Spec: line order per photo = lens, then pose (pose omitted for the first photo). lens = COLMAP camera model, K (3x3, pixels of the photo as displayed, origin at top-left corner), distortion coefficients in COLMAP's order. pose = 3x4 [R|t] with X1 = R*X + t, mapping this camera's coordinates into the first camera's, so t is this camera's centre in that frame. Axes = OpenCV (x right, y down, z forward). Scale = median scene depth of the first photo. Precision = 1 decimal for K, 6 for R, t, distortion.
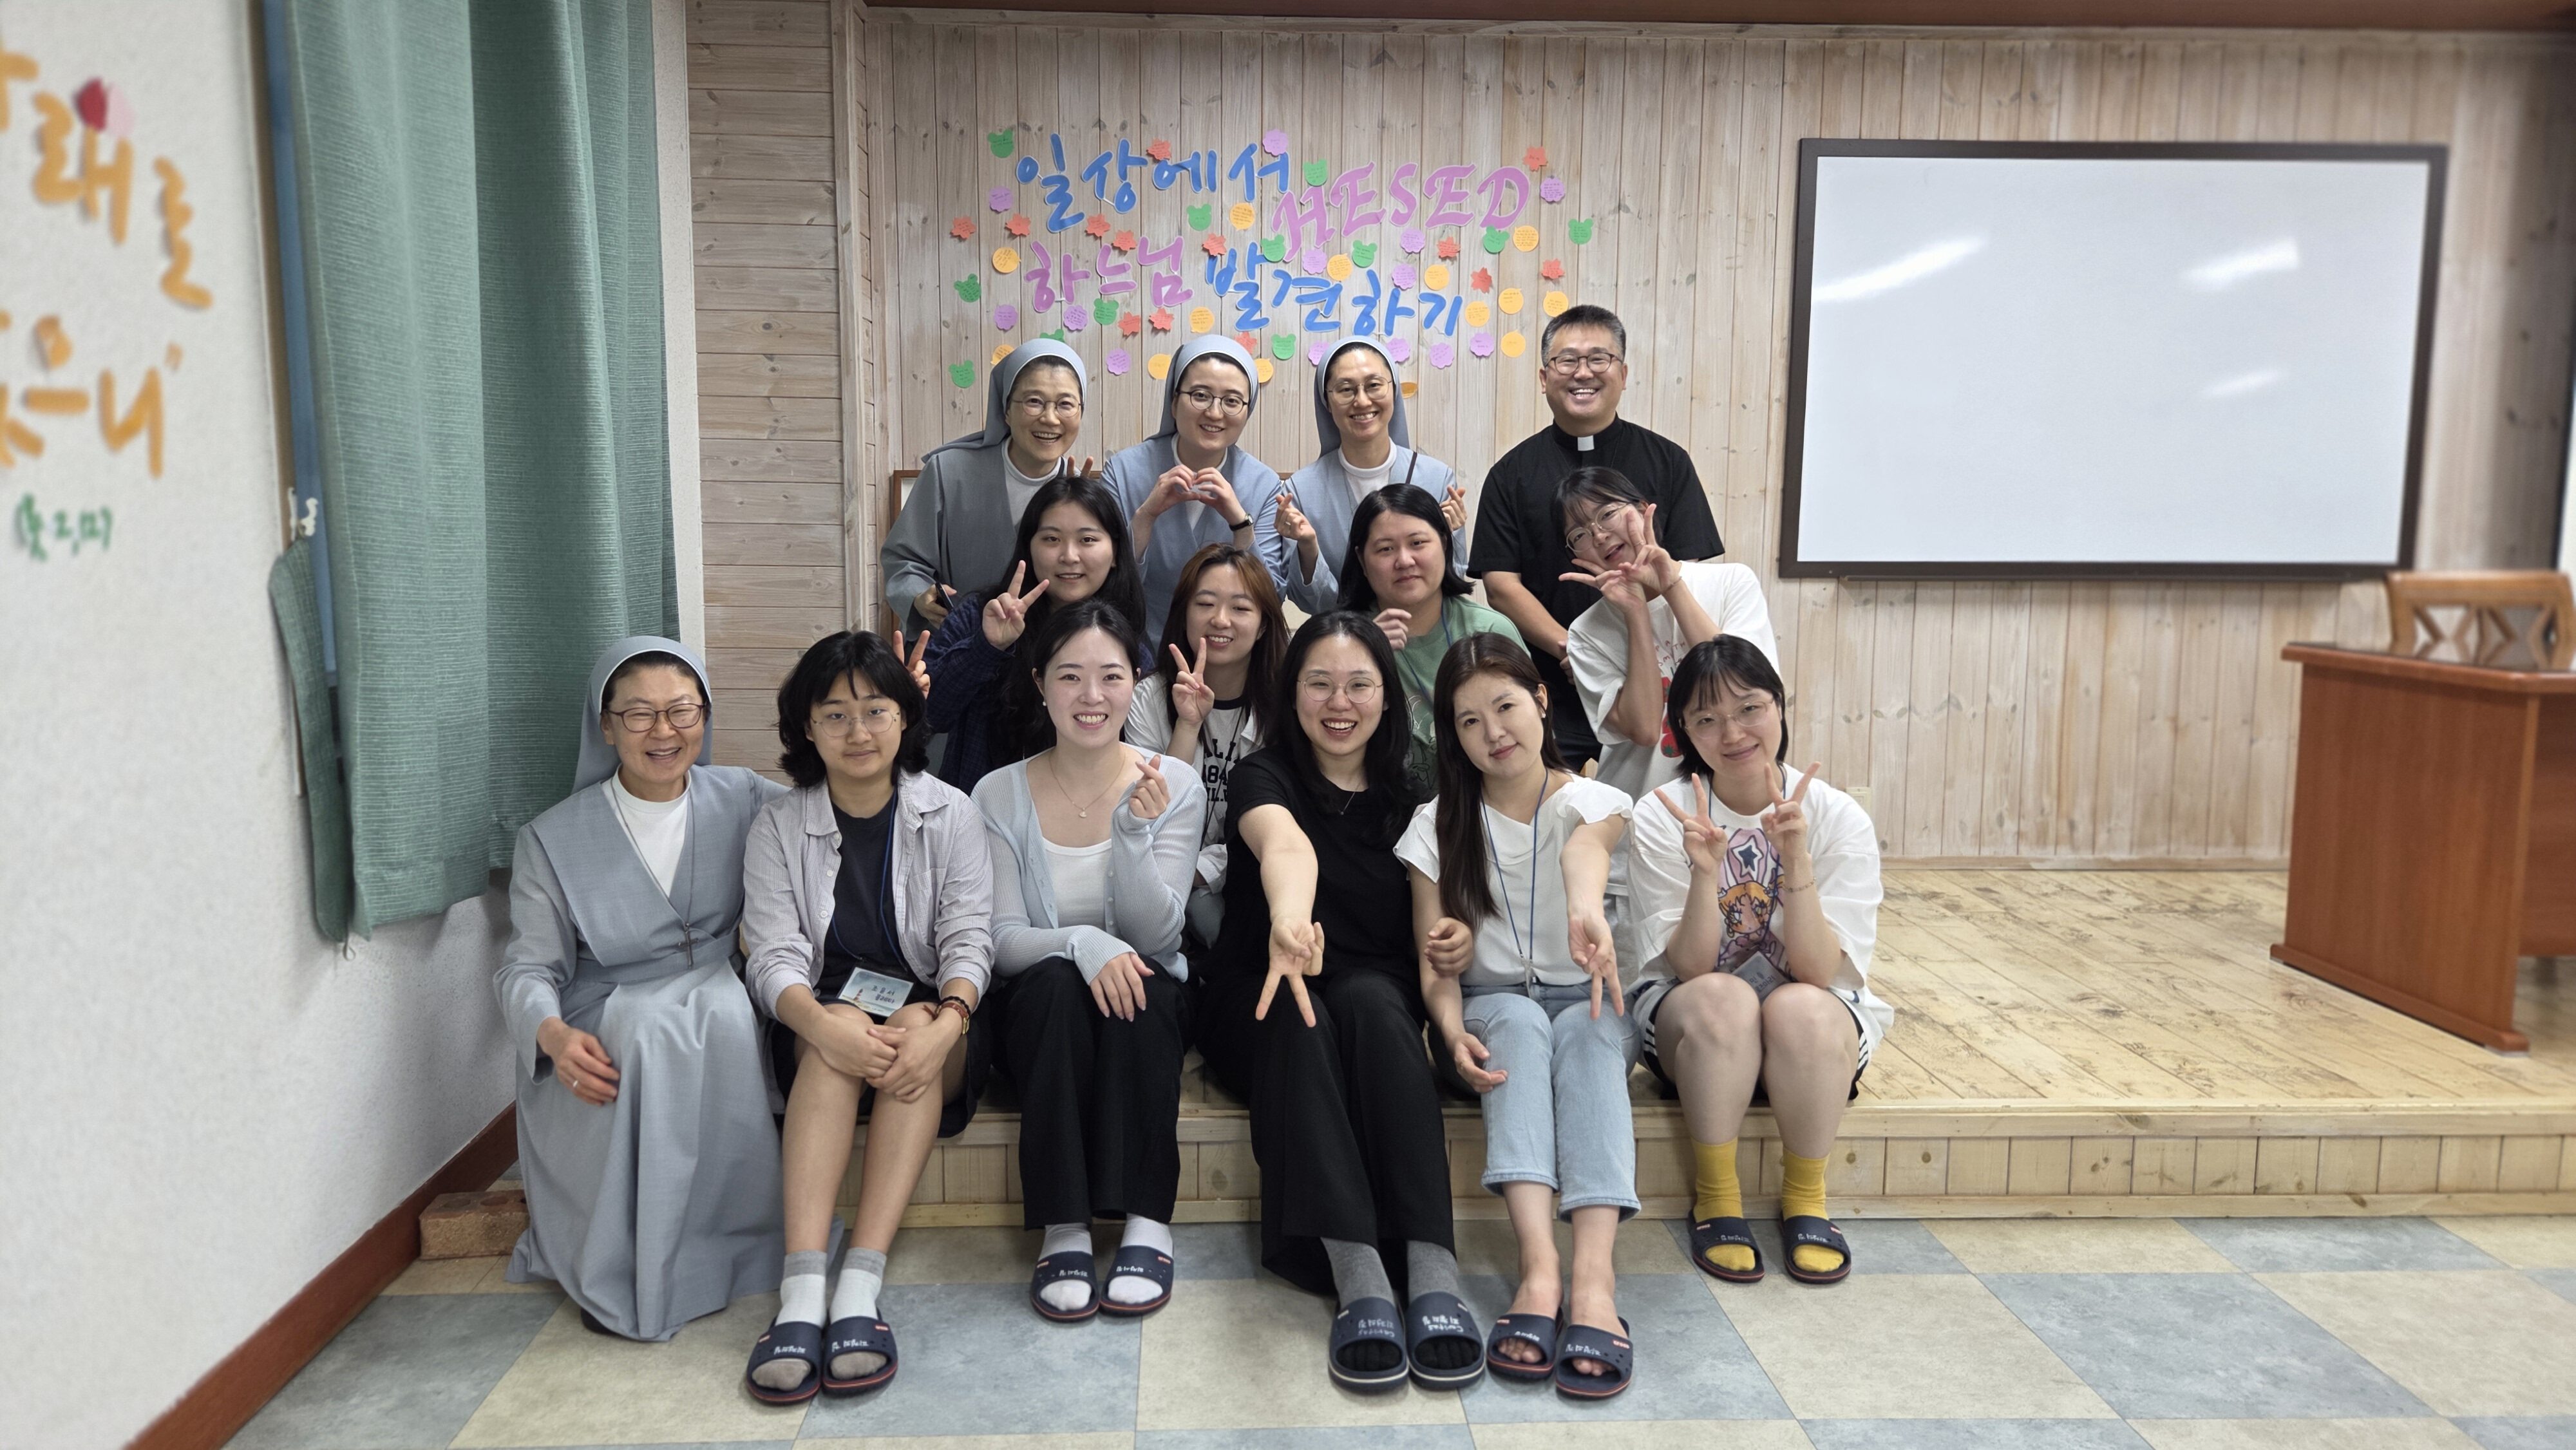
lens RADIAL K [[1718.3, 0, 1270.2], [0, 1718.3, 709.3], [0, 0, 1]] dist [0.024249, -0.002545]
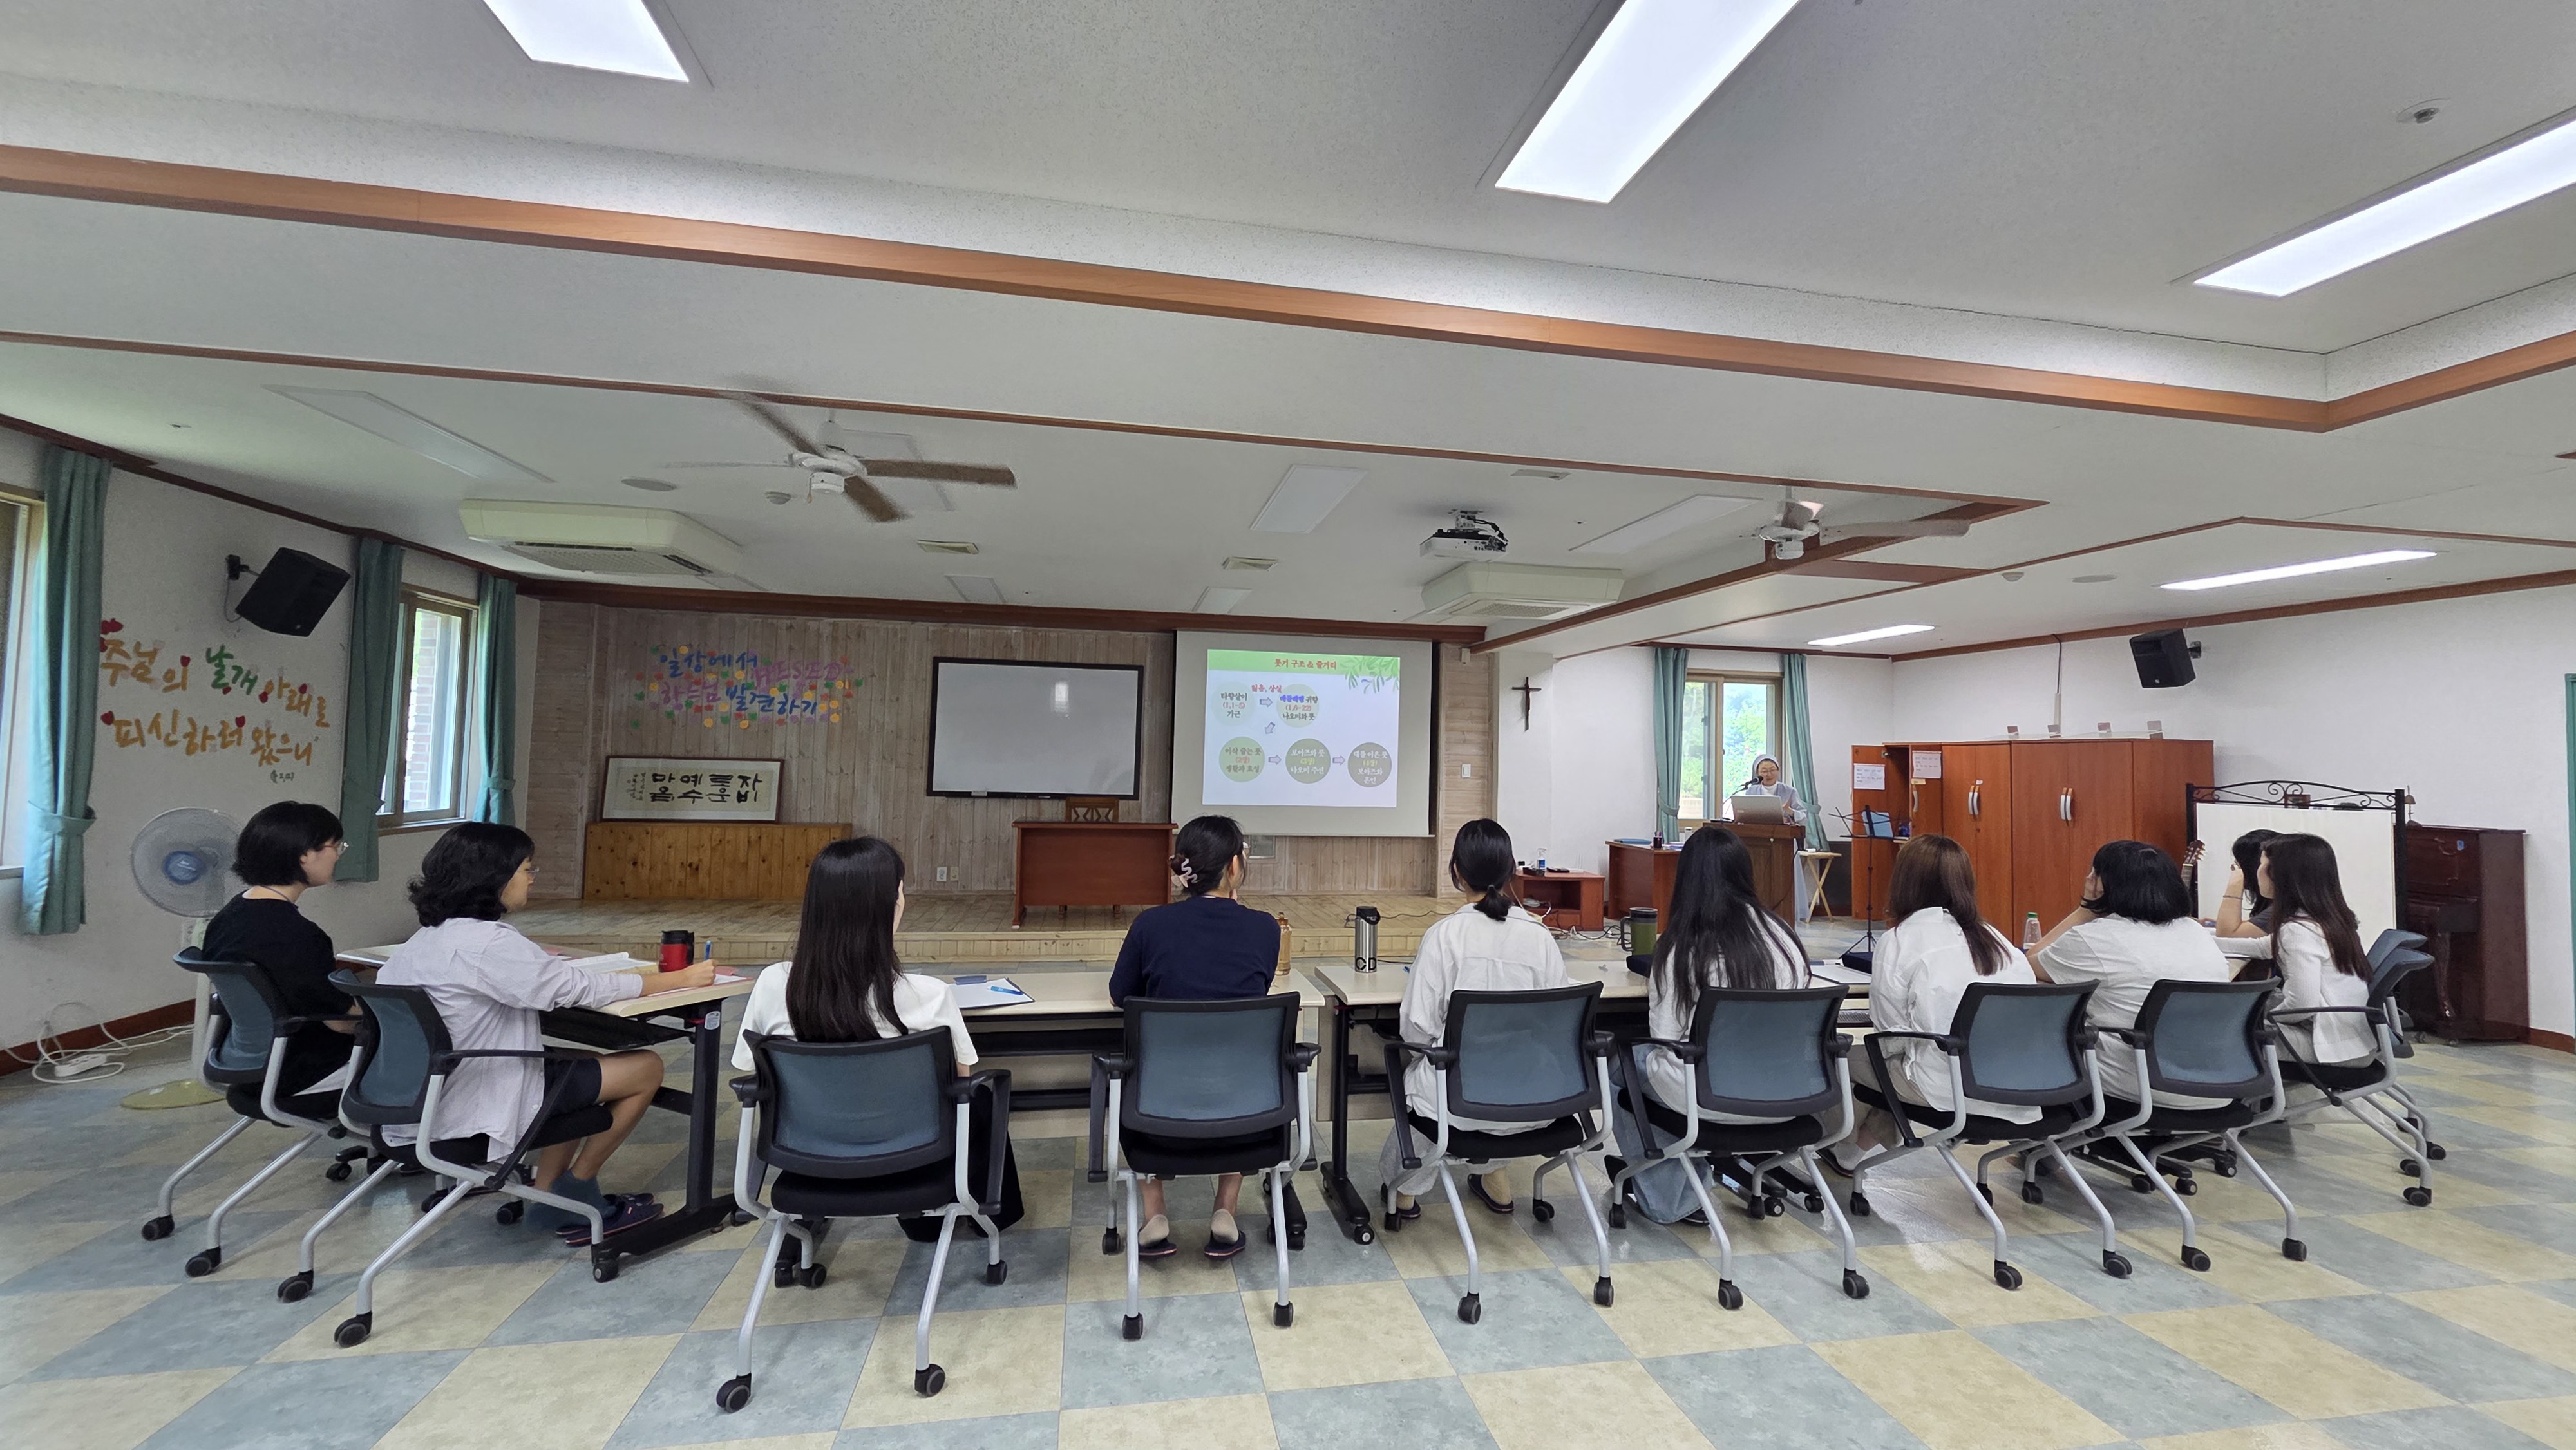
lens RADIAL K [[1045.0, 0, 1292.8], [0, 1045.0, 721.3], [0, 0, 1]] dist [0.000149, 0.000334]
pose [[0.989360, 0.023821, 0.143523, 0.677673], [-0.001869, 0.988504, -0.151185, 0.071950], [-0.145474, 0.149308, 0.978031, -0.926548]]
